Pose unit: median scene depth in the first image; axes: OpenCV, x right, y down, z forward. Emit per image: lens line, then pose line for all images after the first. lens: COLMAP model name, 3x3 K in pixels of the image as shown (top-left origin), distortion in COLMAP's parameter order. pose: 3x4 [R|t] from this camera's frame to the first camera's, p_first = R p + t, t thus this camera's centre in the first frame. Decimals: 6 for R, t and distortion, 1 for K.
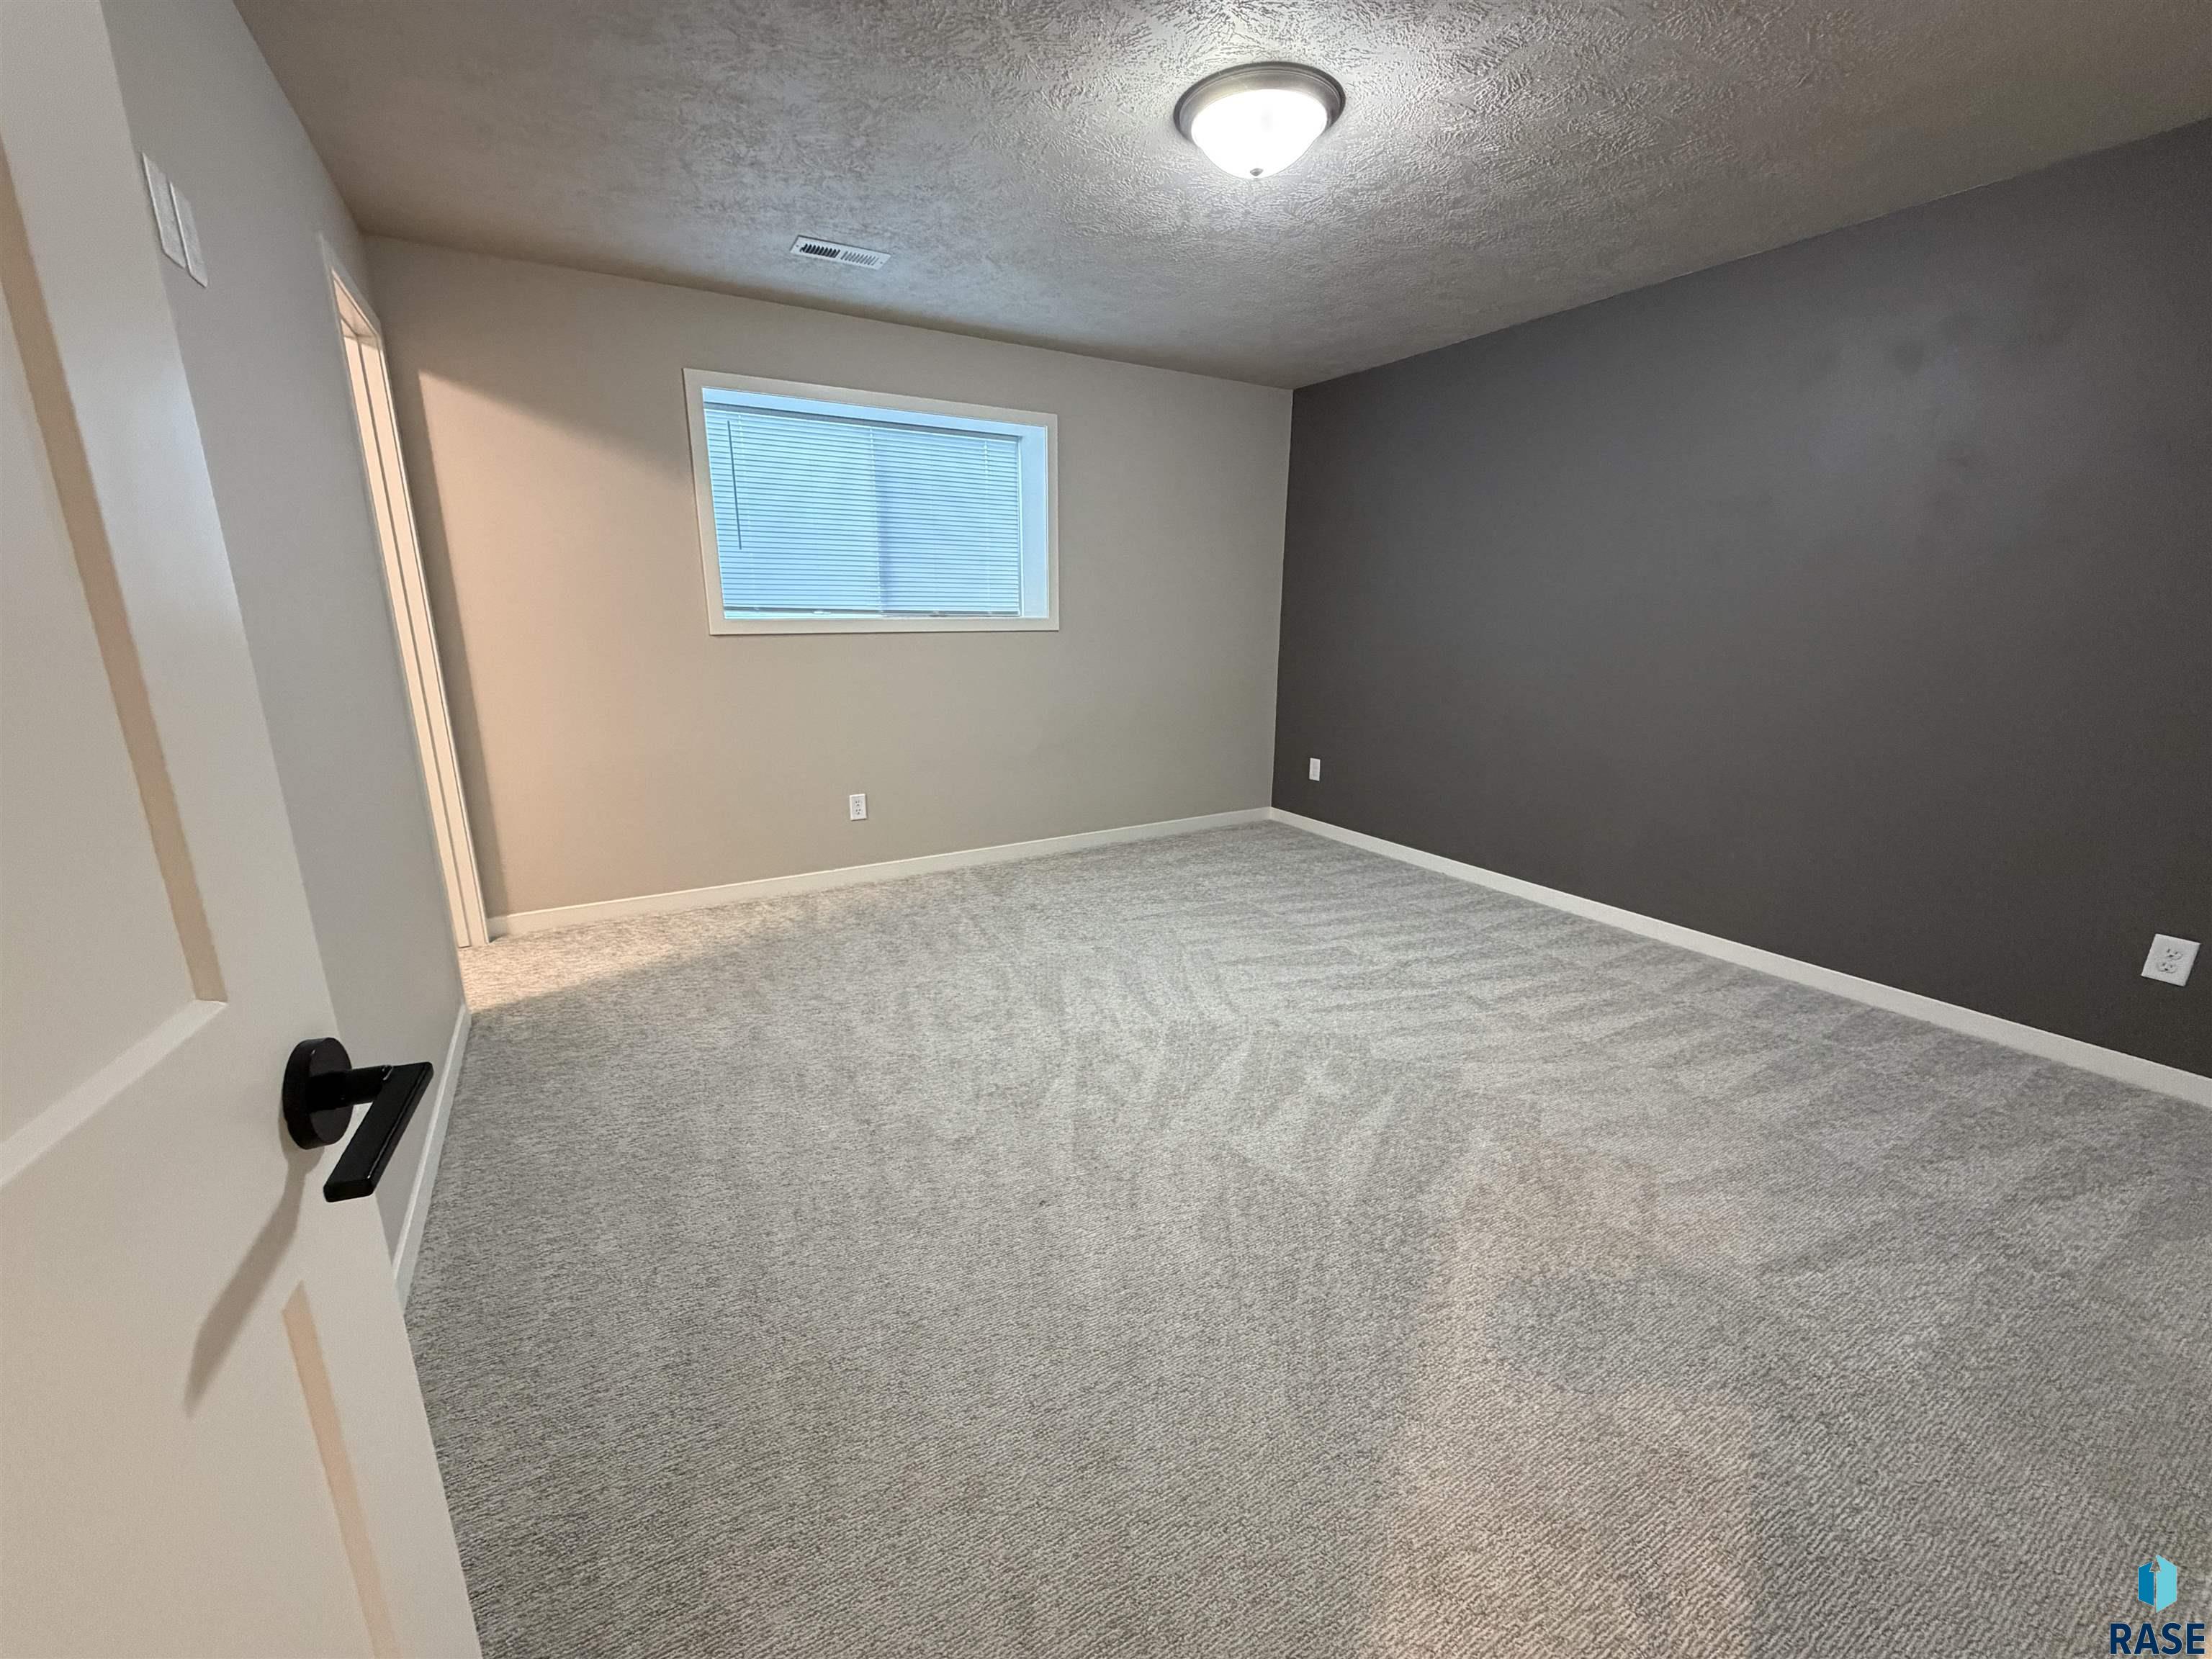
lens RADIAL K [[880.2, 0, 1107.4], [0, 880.2, 828.8], [0, 0, 1]] dist [0.000454, -0.000030]
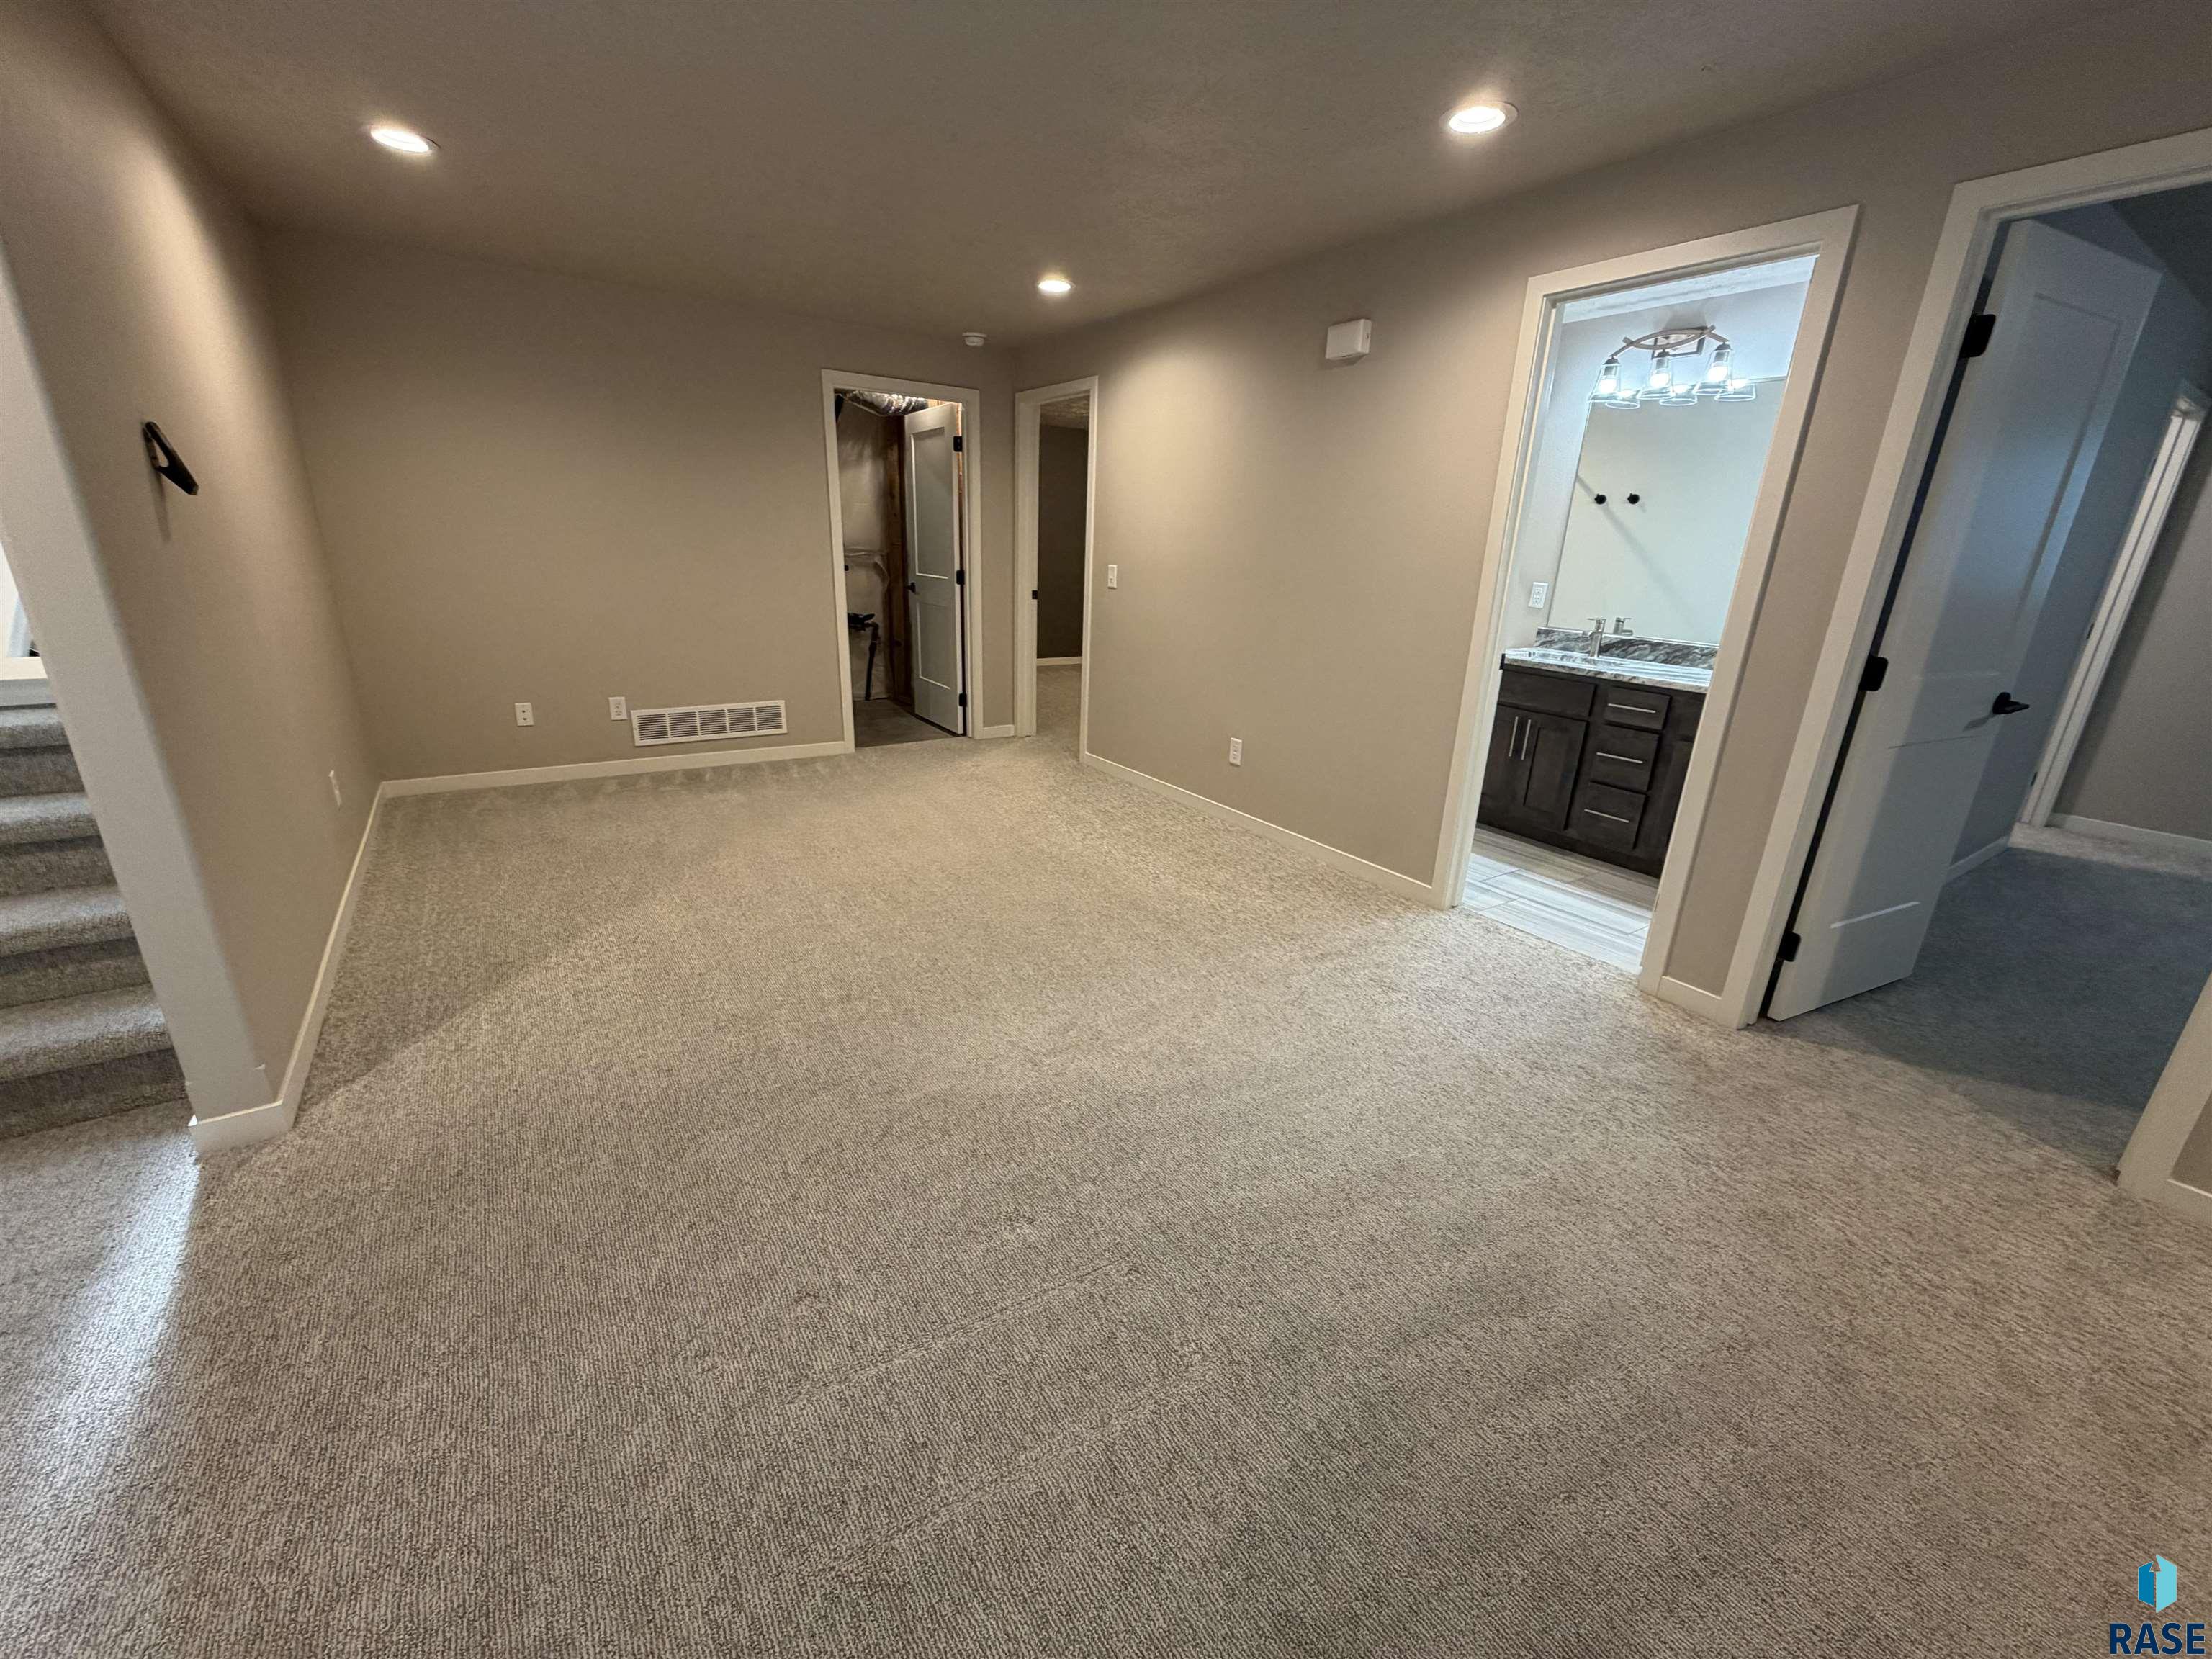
lens RADIAL K [[880.2, 0, 1098.4], [0, 880.2, 827.6], [0, 0, 1]] dist [0.000454, -0.000030]
pose [[0.053314, 0.312399, -0.948454, 0.606820], [-0.281542, 0.915974, 0.285876, 0.162738], [0.958067, 0.251789, 0.136788, -0.705592]]
